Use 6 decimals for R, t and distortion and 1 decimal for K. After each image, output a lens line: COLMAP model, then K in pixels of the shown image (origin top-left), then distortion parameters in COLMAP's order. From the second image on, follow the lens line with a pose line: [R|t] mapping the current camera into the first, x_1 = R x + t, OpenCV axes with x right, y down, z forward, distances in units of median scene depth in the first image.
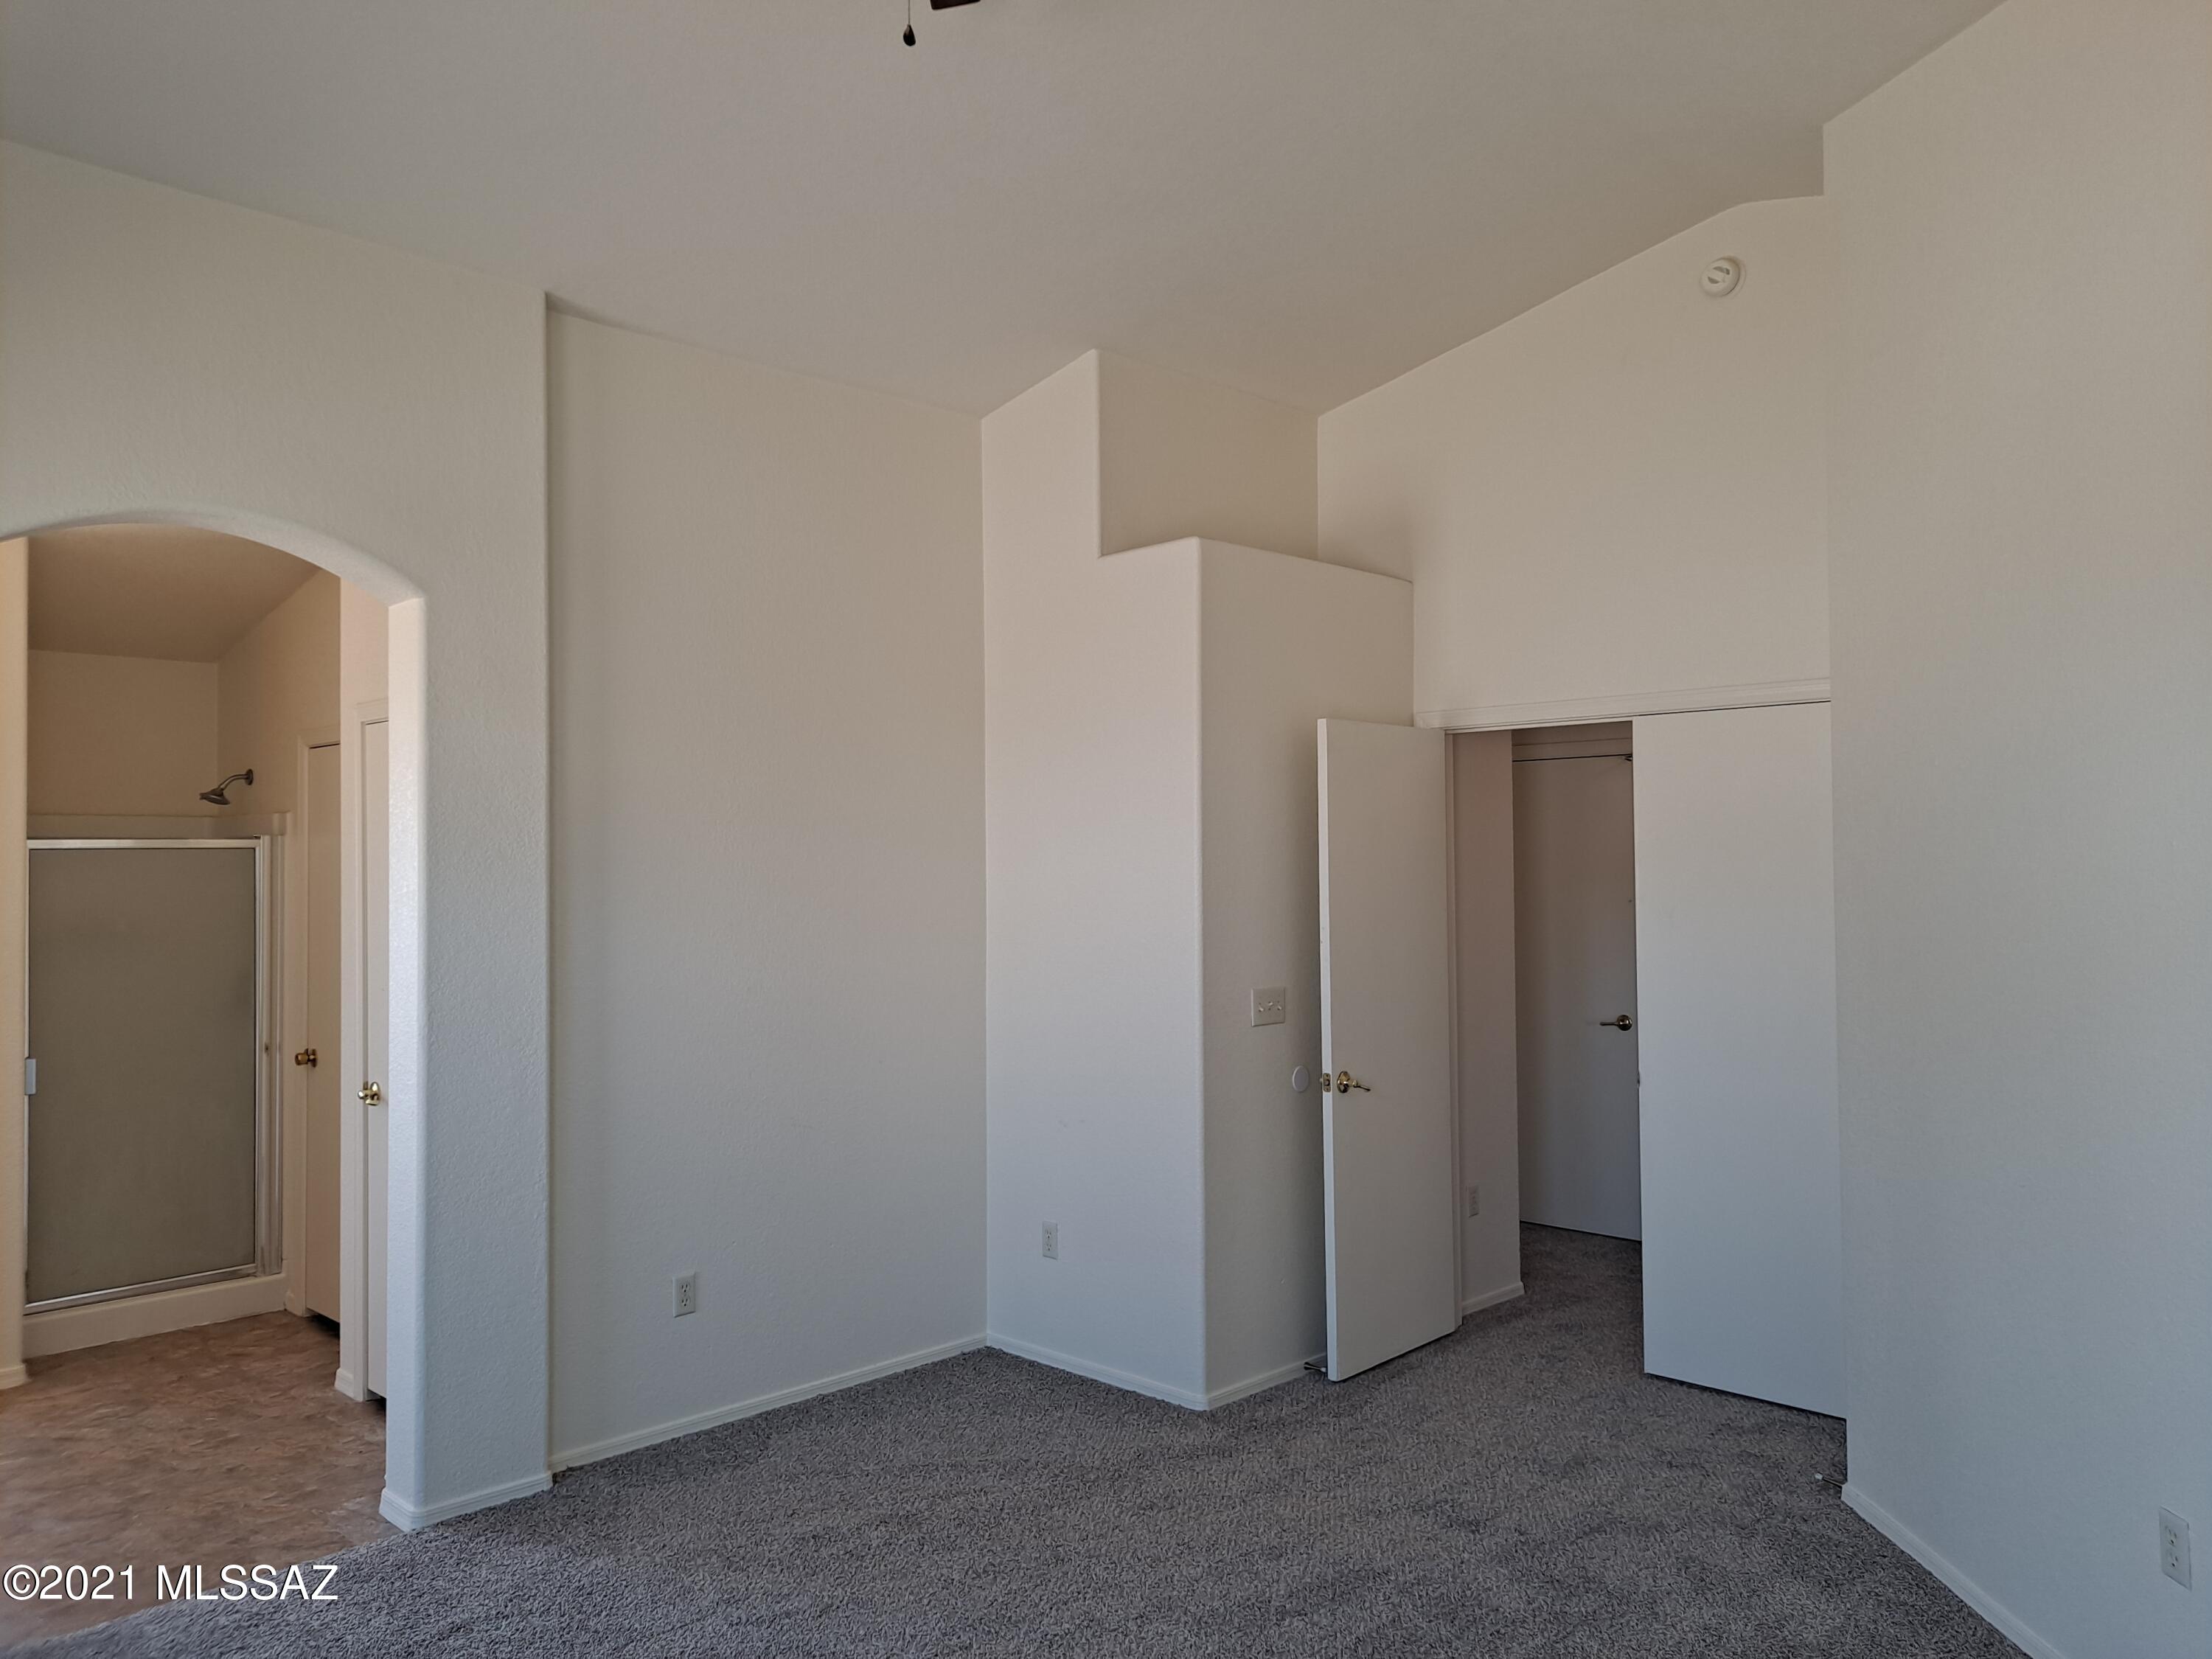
lens RADIAL K [[1620.1, 0, 1091.1], [0, 1620.1, 835.3], [0, 0, 1]] dist [0.046037, -0.056140]
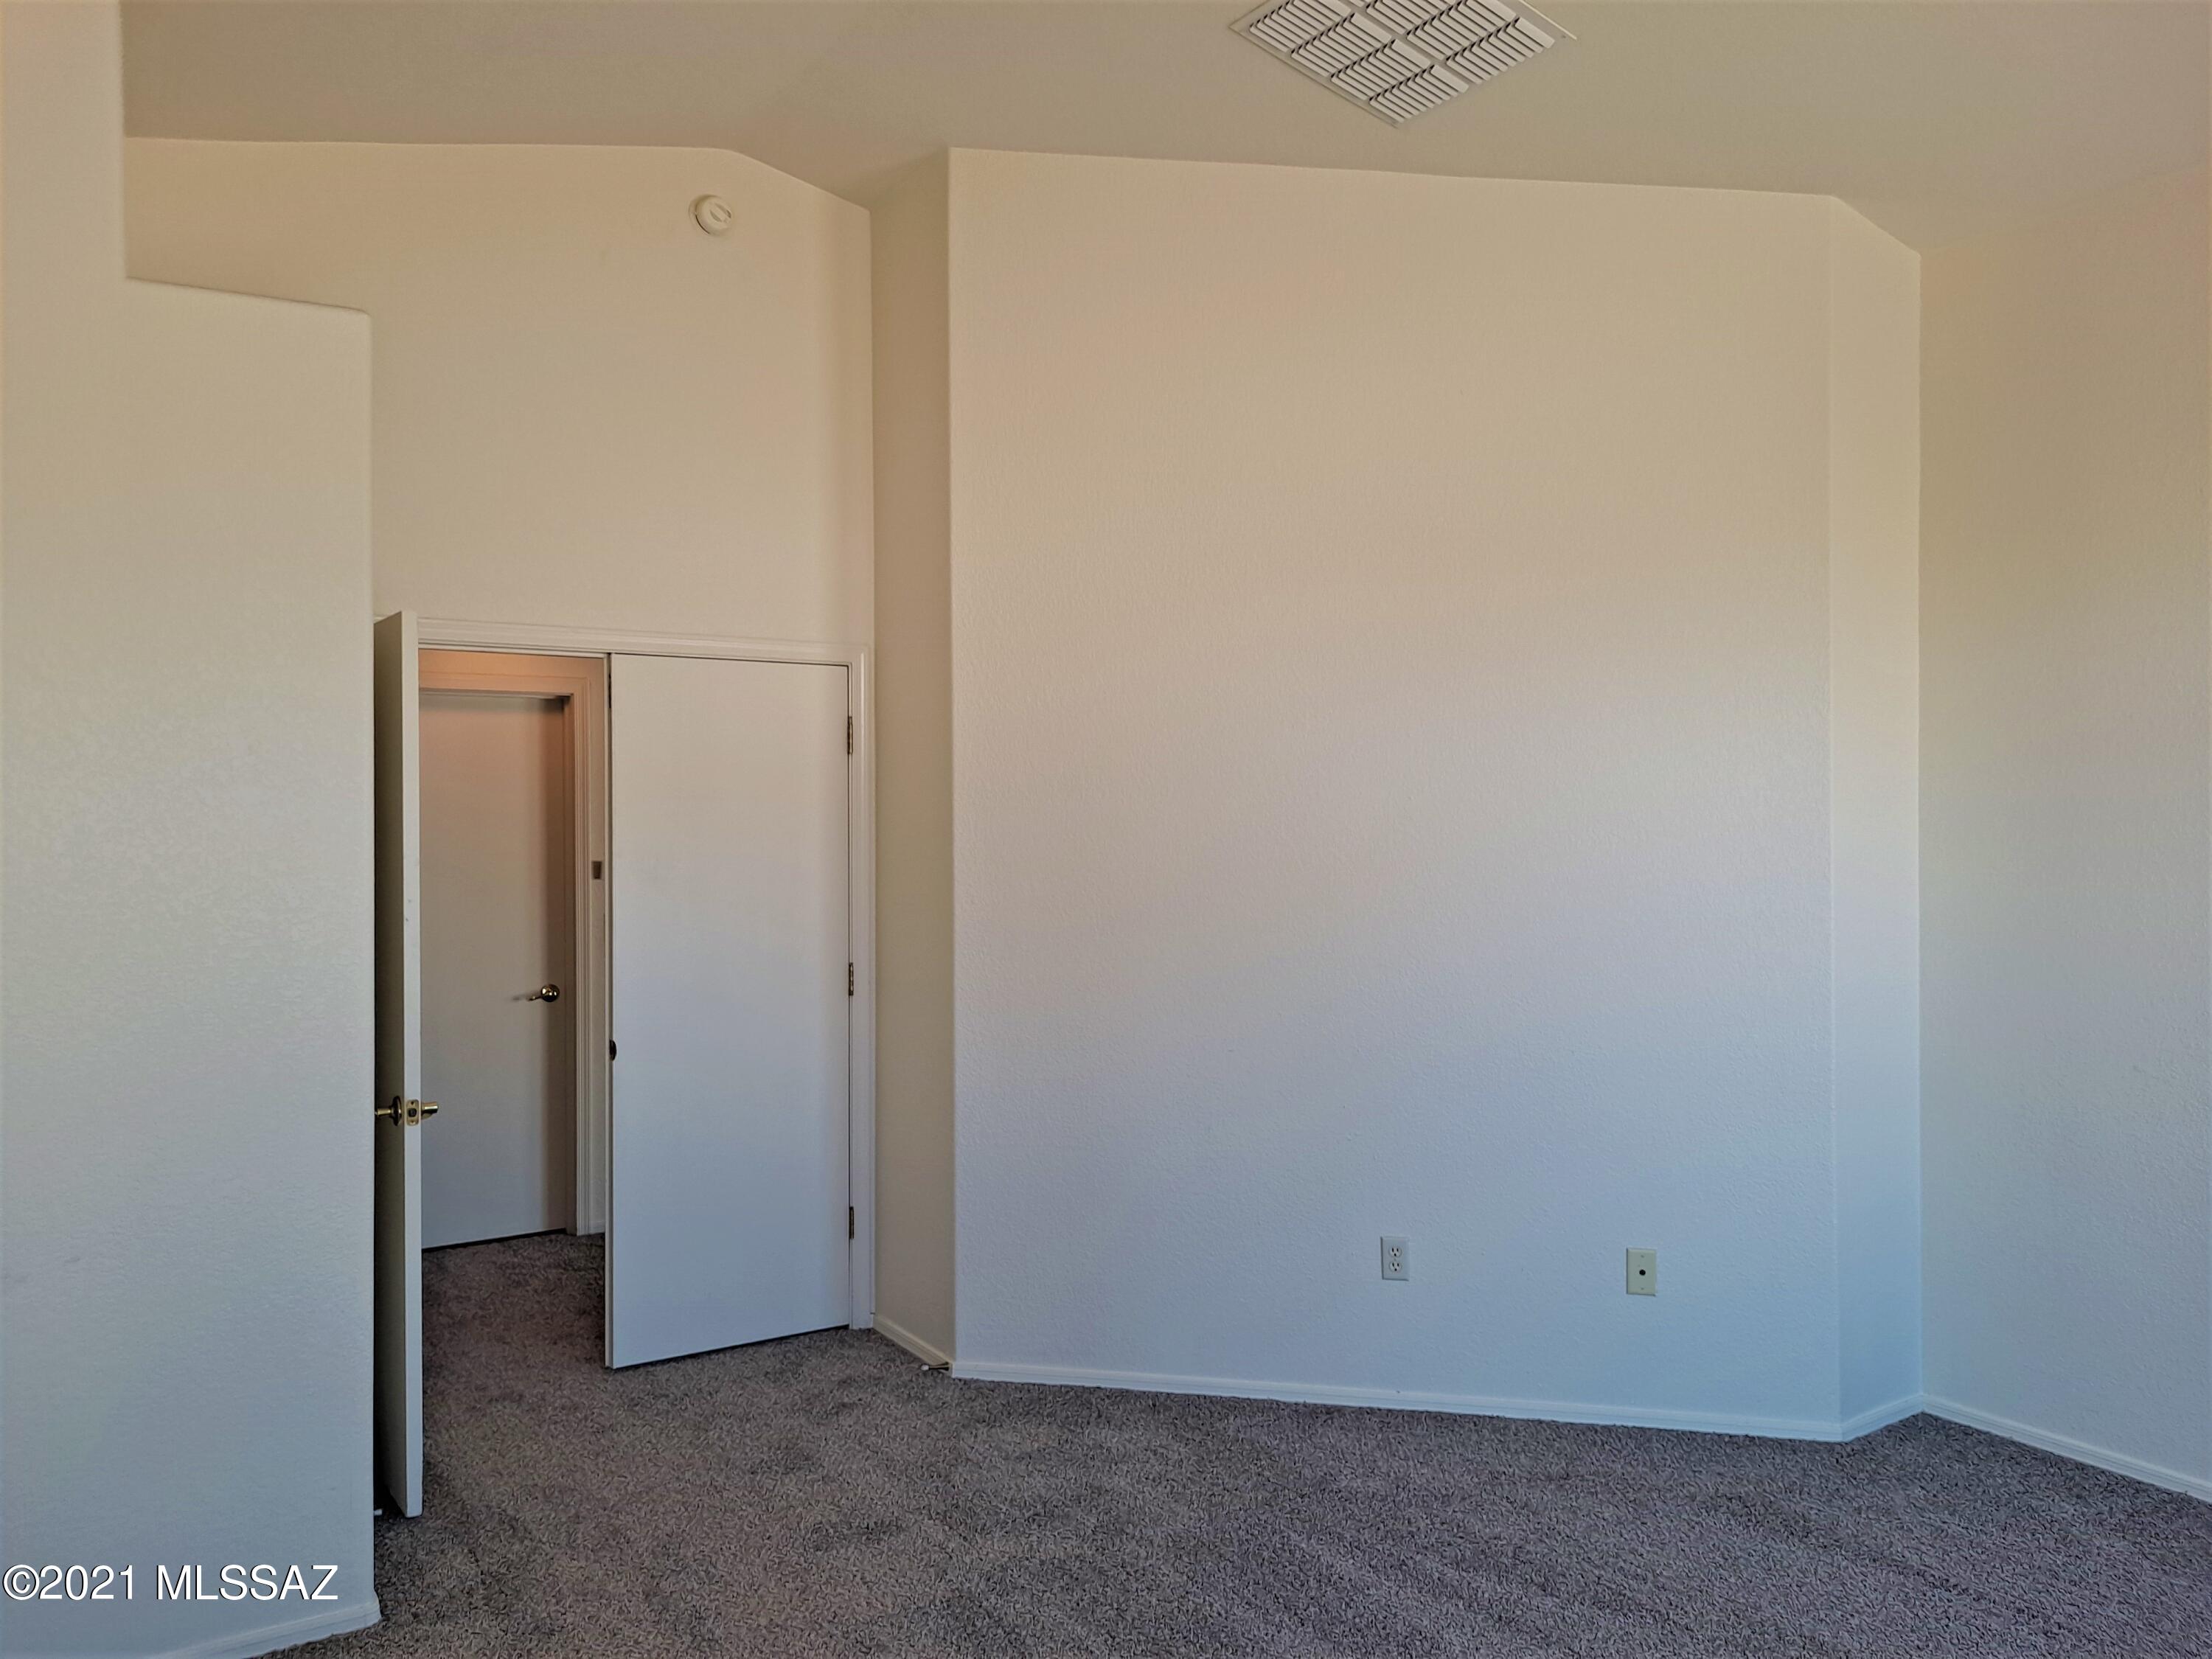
lens RADIAL K [[1620.1, 0, 1097.4], [0, 1620.1, 822.7], [0, 0, 1]] dist [0.046037, -0.056140]
pose [[0.217748, 0.005358, 0.975990, -0.552119], [-0.008103, 0.999960, -0.003681, 0.026717], [-0.975971, -0.007107, 0.217783, 0.600446]]
